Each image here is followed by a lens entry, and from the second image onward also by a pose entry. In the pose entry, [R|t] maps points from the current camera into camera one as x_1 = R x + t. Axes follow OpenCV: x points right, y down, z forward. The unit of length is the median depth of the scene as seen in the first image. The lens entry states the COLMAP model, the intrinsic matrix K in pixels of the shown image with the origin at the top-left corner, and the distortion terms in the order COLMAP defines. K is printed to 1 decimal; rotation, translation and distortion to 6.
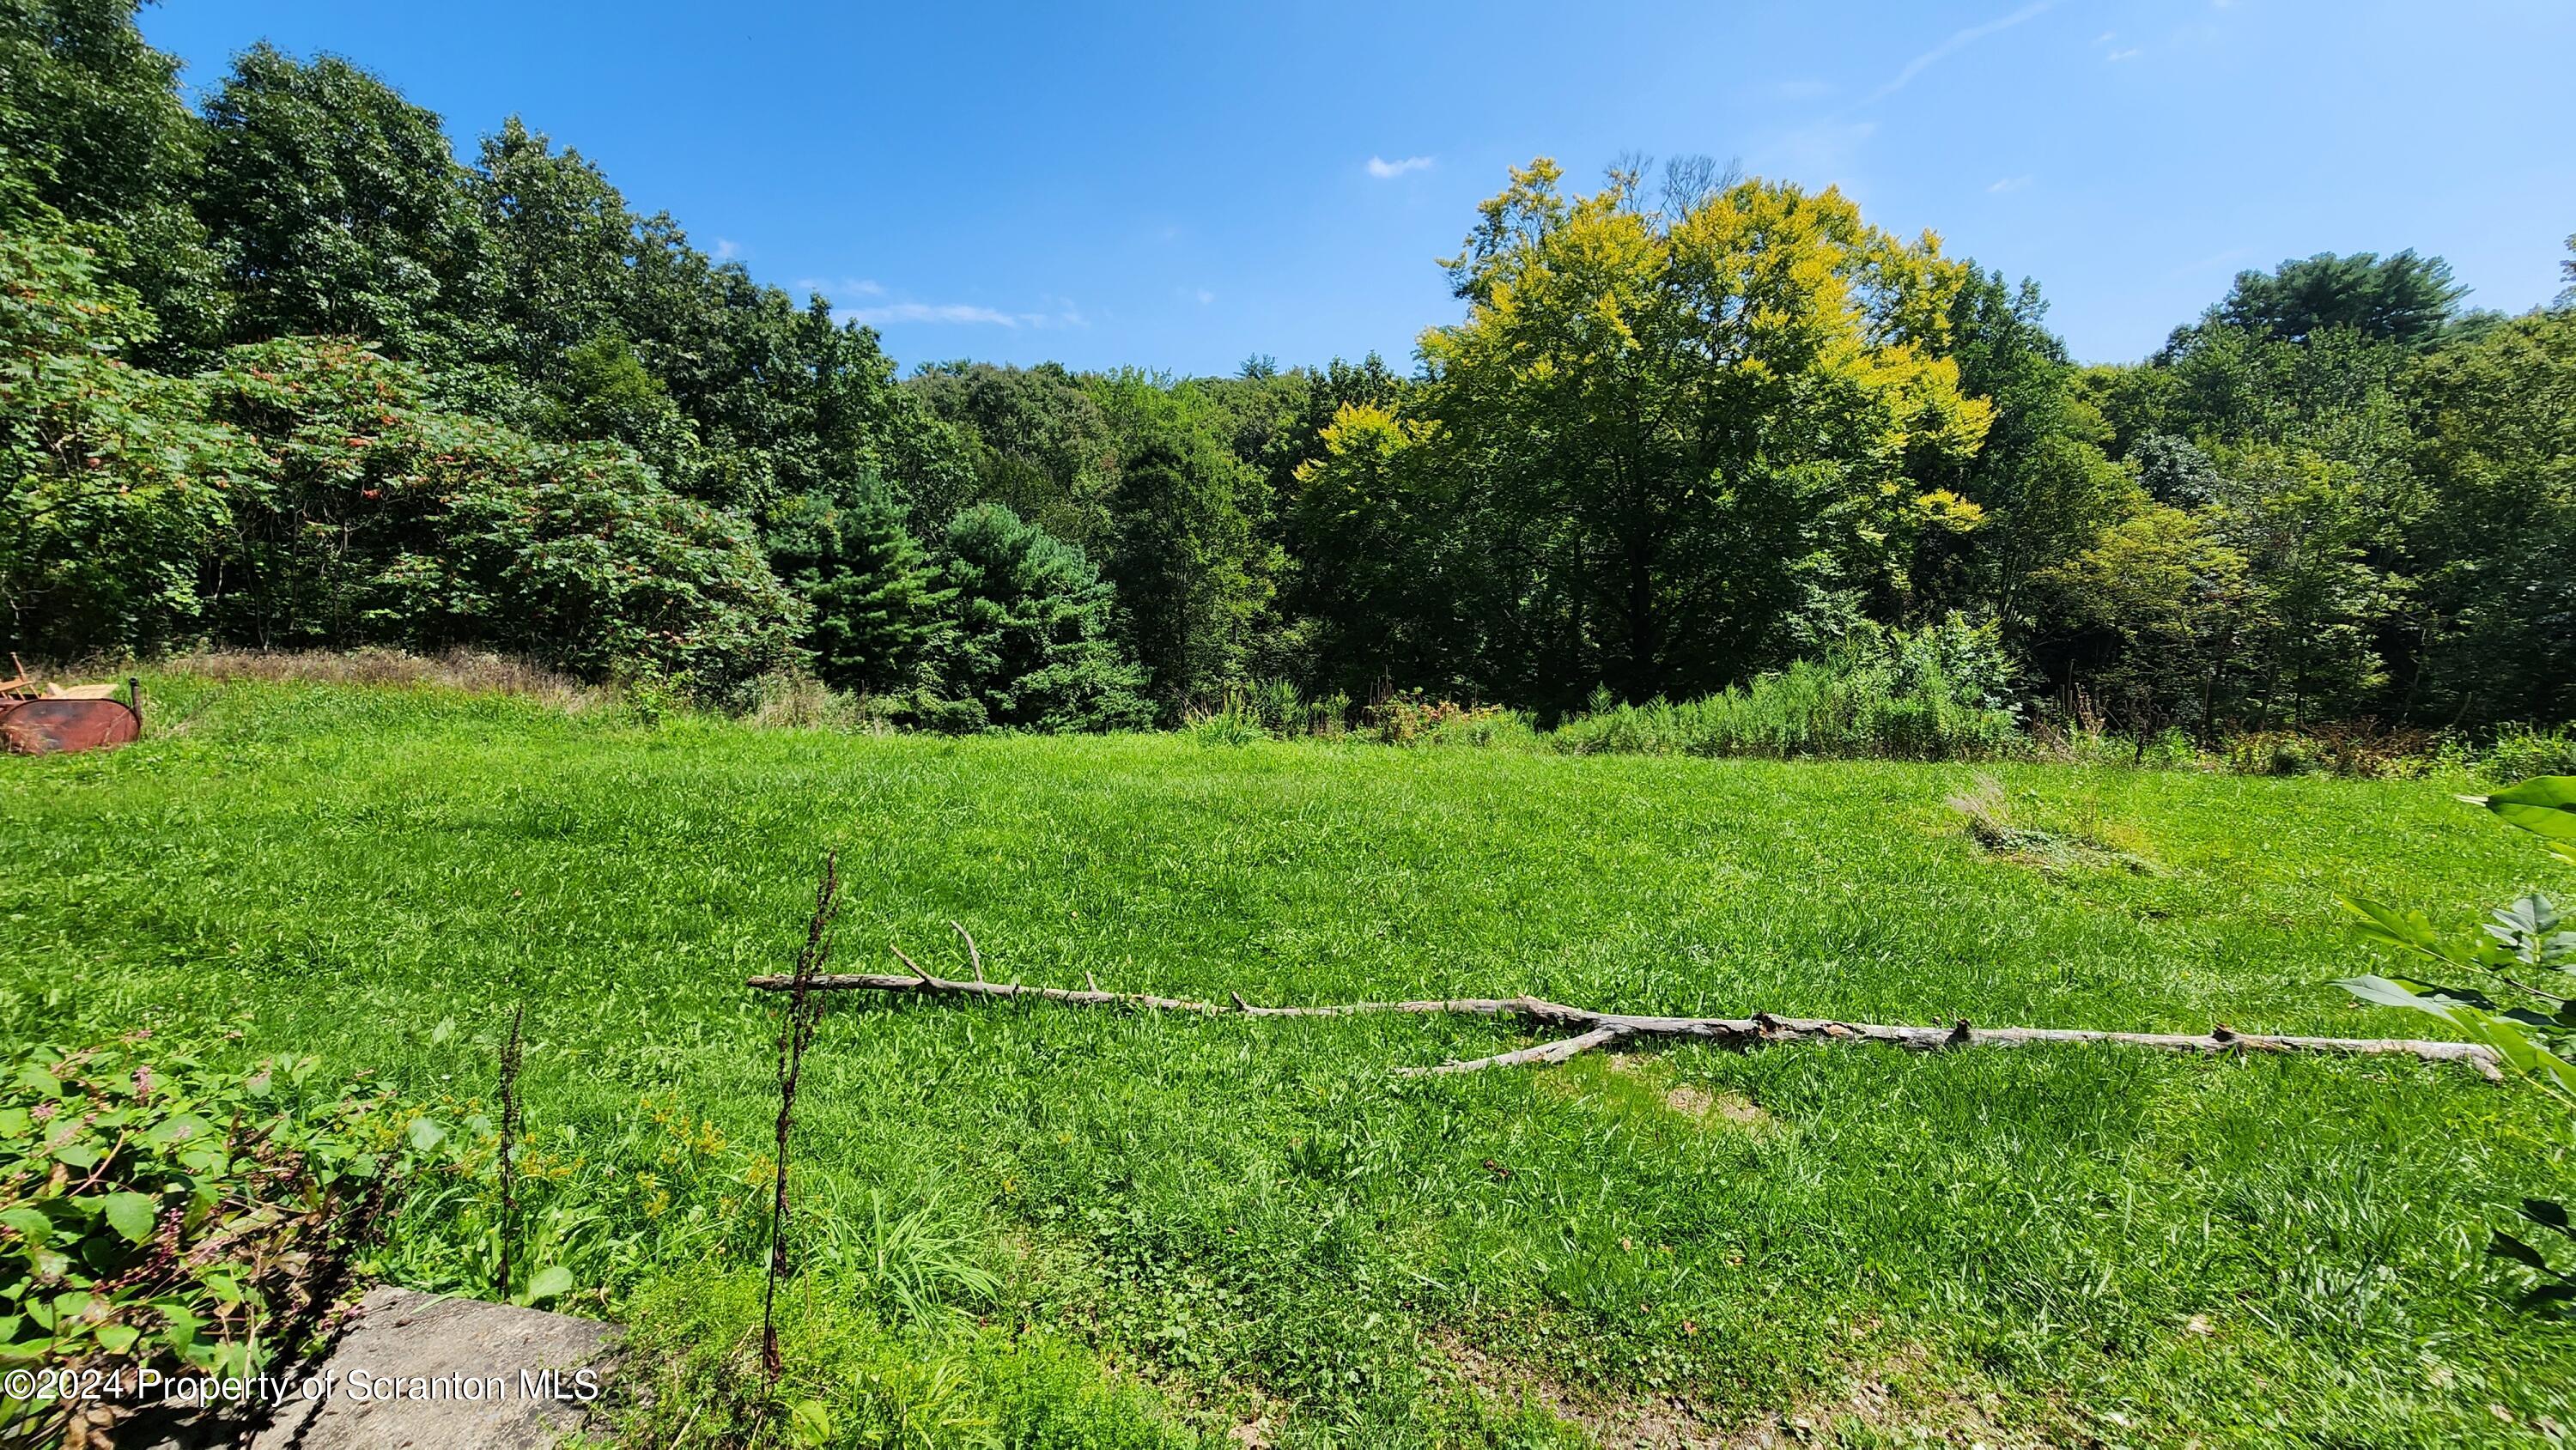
lens RADIAL K [[1062.6, 0, 1275.1], [0, 1062.6, 744.4], [0, 0, 1]] dist [-0.002566, -0.000618]
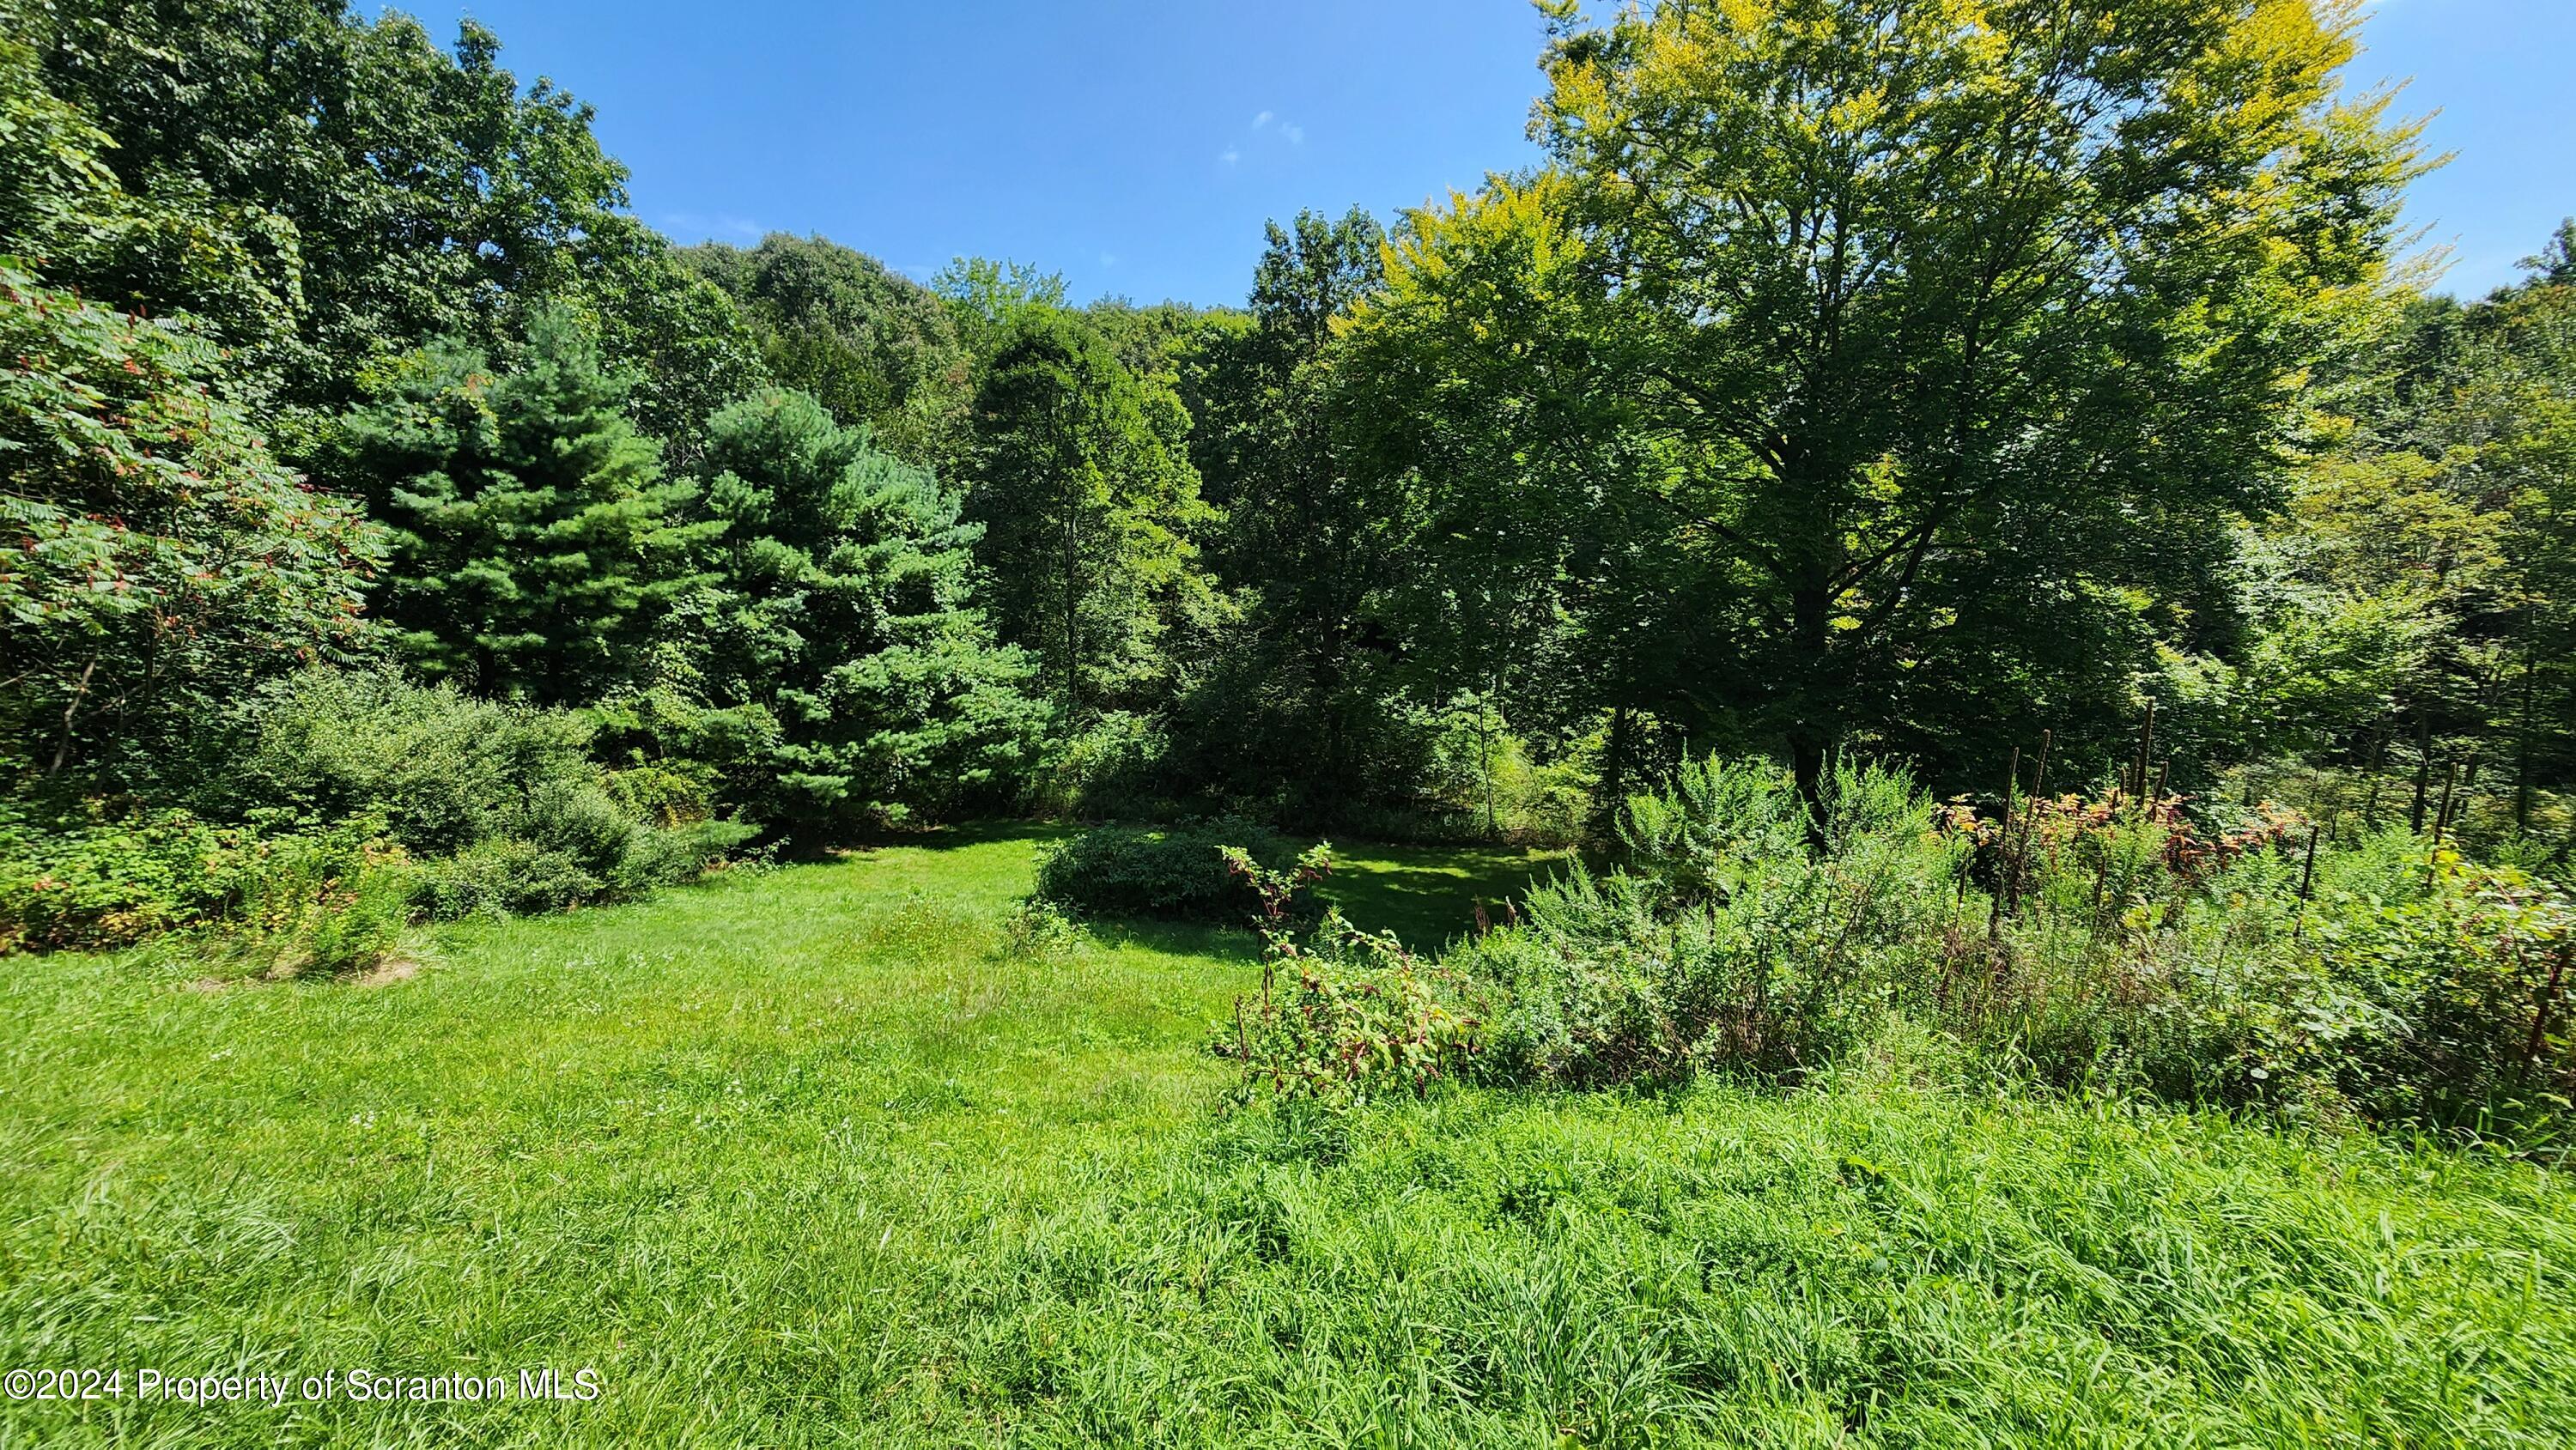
lens RADIAL K [[1062.6, 0, 1291.6], [0, 1062.6, 741.8], [0, 0, 1]] dist [-0.002566, -0.000618]
pose [[0.986250, -0.008365, 0.165048, -0.081032], [0.004531, 0.999711, 0.023597, -0.033860], [-0.165198, -0.022525, 0.986003, 0.344496]]
